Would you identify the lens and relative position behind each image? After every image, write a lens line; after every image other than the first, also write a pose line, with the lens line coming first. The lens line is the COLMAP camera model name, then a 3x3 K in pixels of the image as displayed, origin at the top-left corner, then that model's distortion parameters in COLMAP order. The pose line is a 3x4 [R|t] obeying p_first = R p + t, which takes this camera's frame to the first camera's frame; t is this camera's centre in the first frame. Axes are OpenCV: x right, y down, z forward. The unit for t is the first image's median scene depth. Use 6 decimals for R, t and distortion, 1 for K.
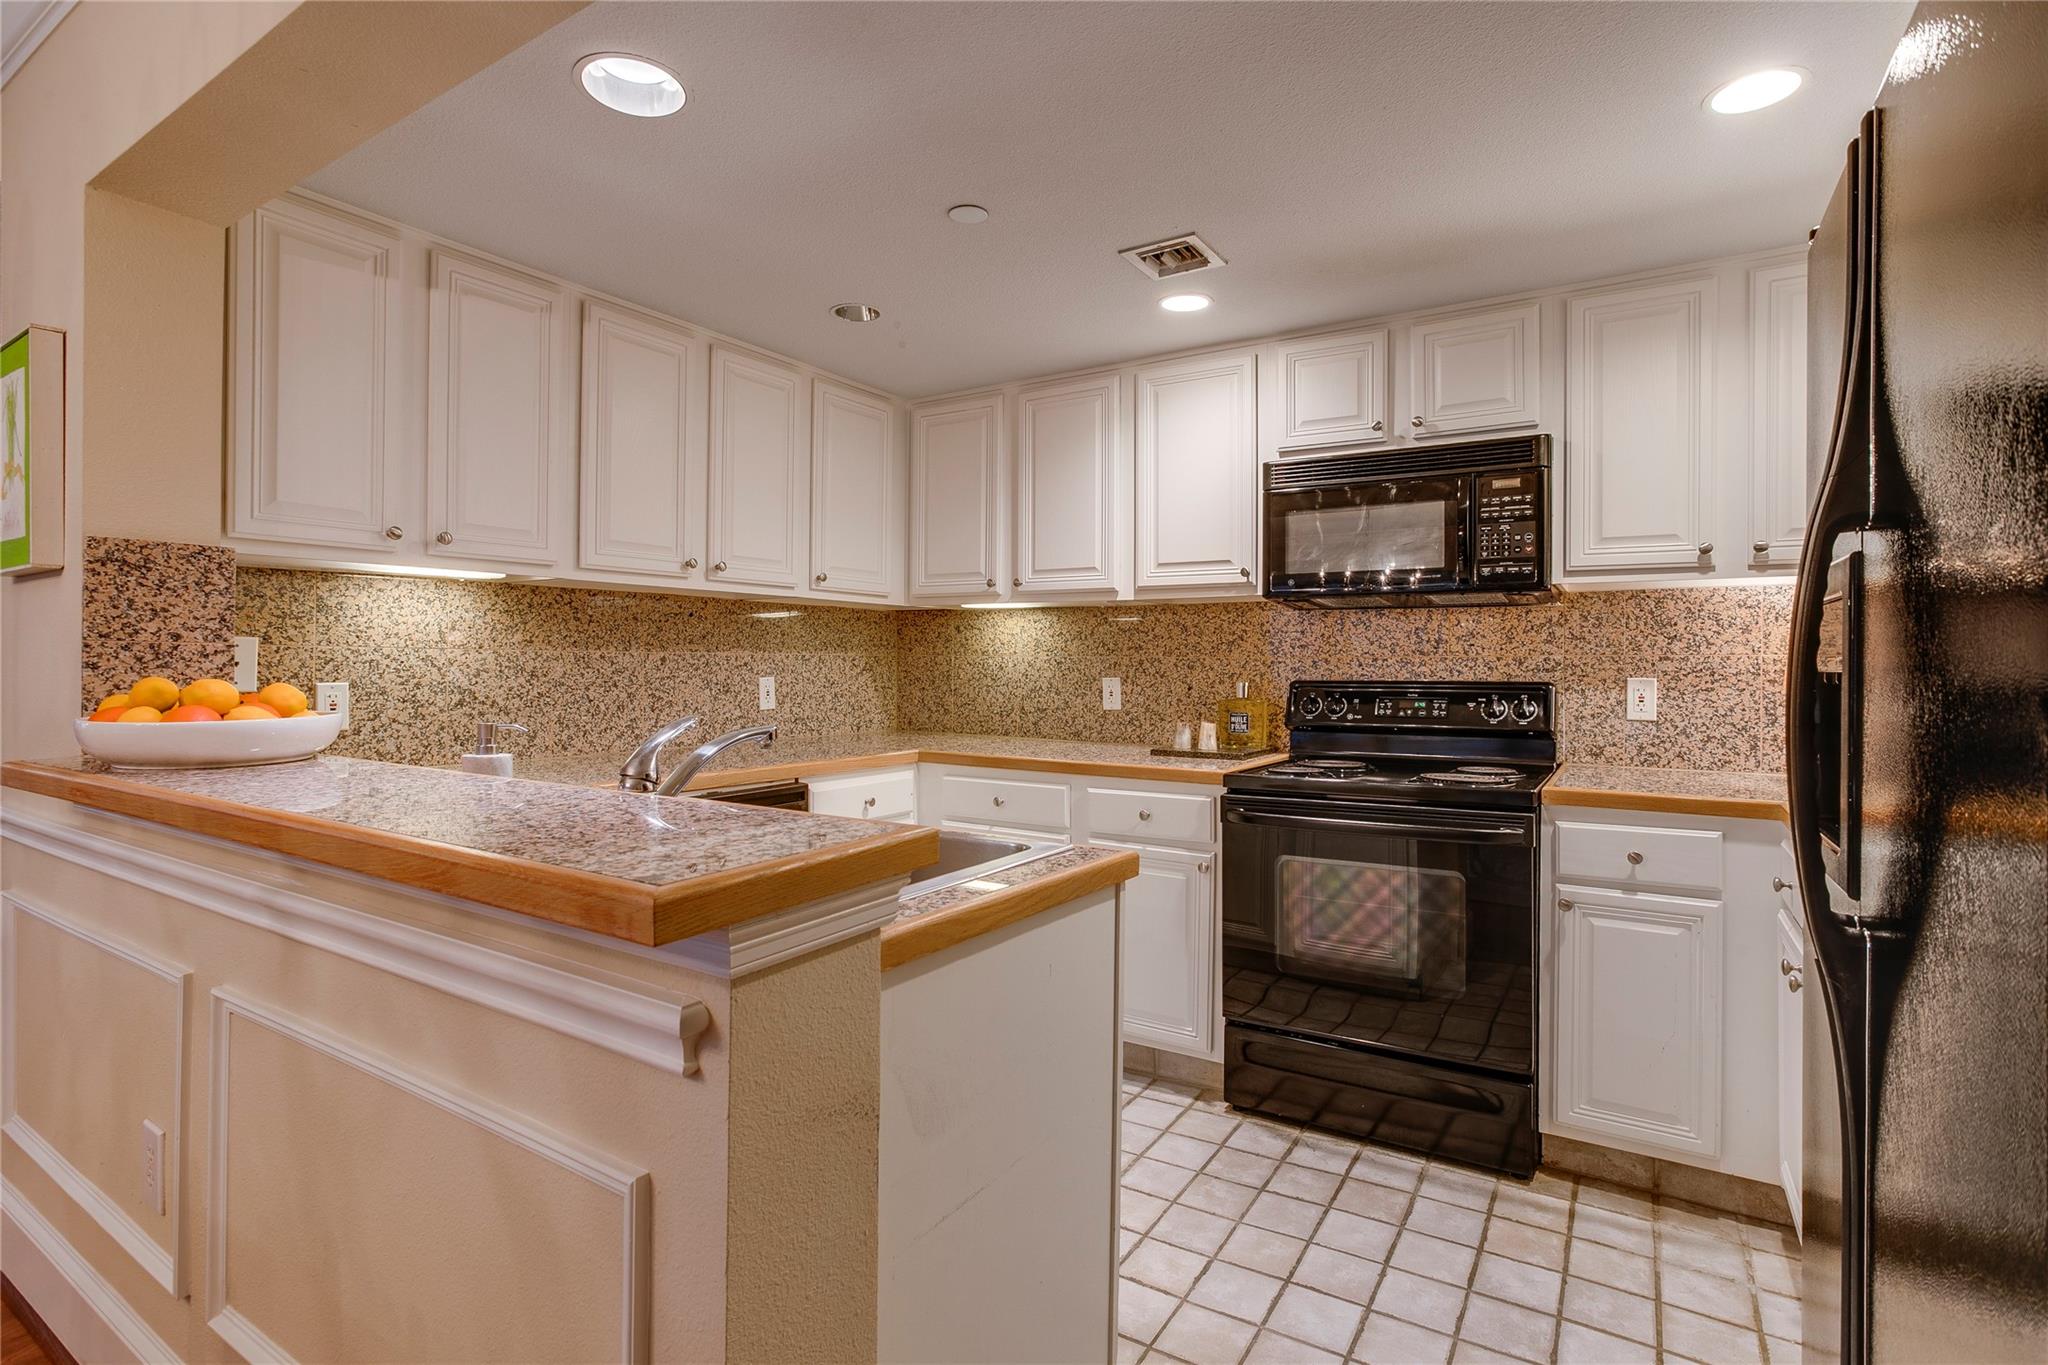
lens RADIAL K [[998.6, 0, 1024.0], [0, 998.6, 667.6], [0, 0, 1]] dist [0.000490, 0.000270]
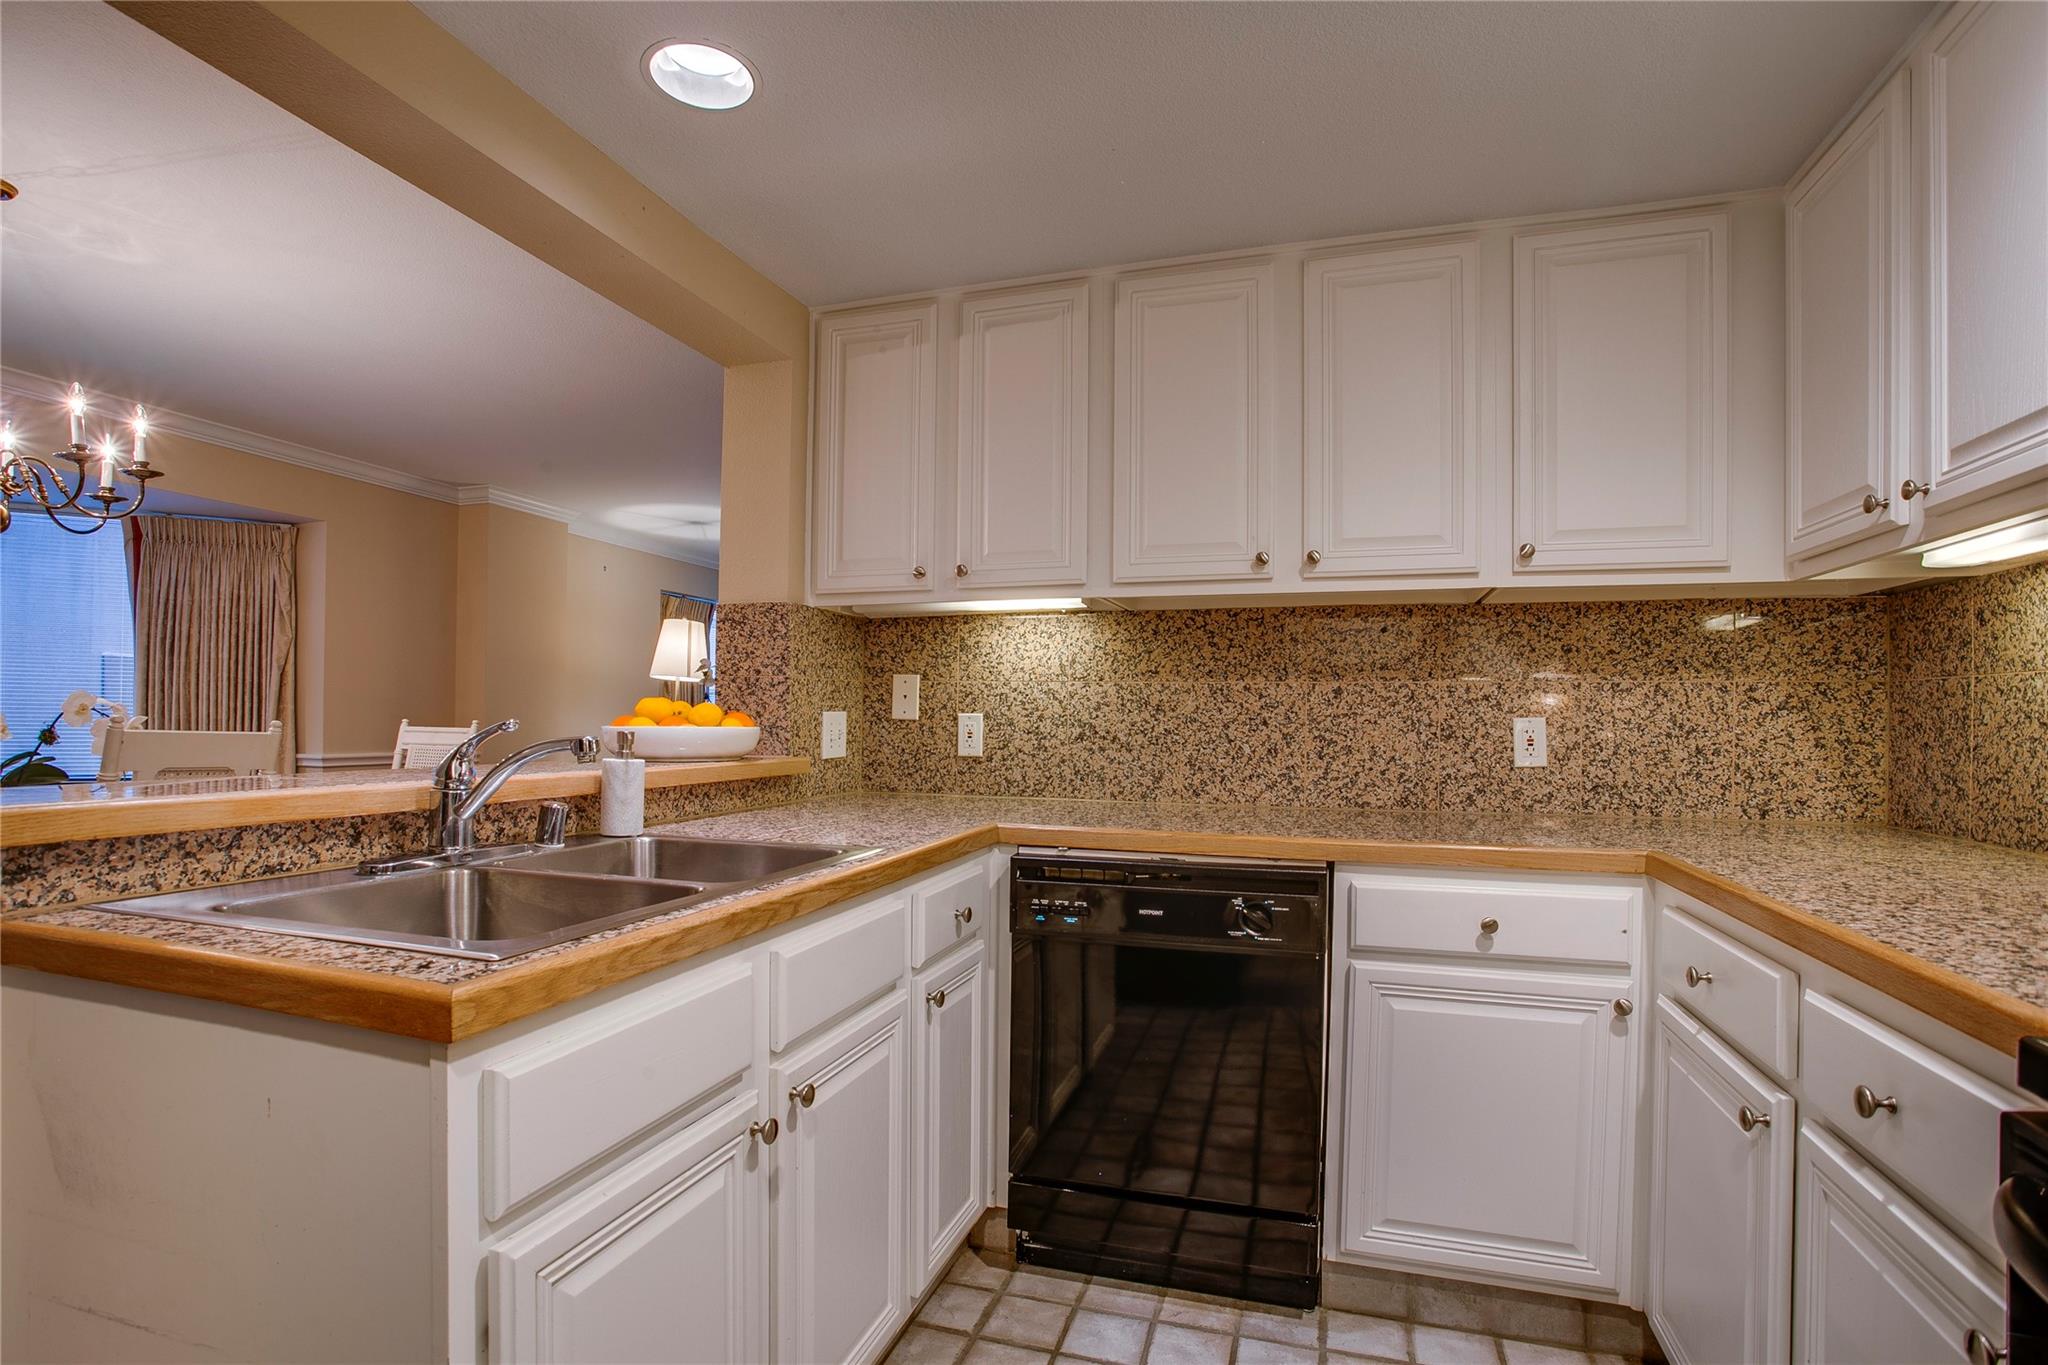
lens RADIAL K [[1009.6, 0, 995.3], [0, 1009.6, 709.0], [0, 0, 1]] dist [-0.047297, -0.000470]
pose [[0.249030, -0.013645, -0.968400, 0.372362], [-0.012874, 0.999766, -0.017397, 0.026222], [0.968410, 0.016799, 0.248796, 0.663571]]
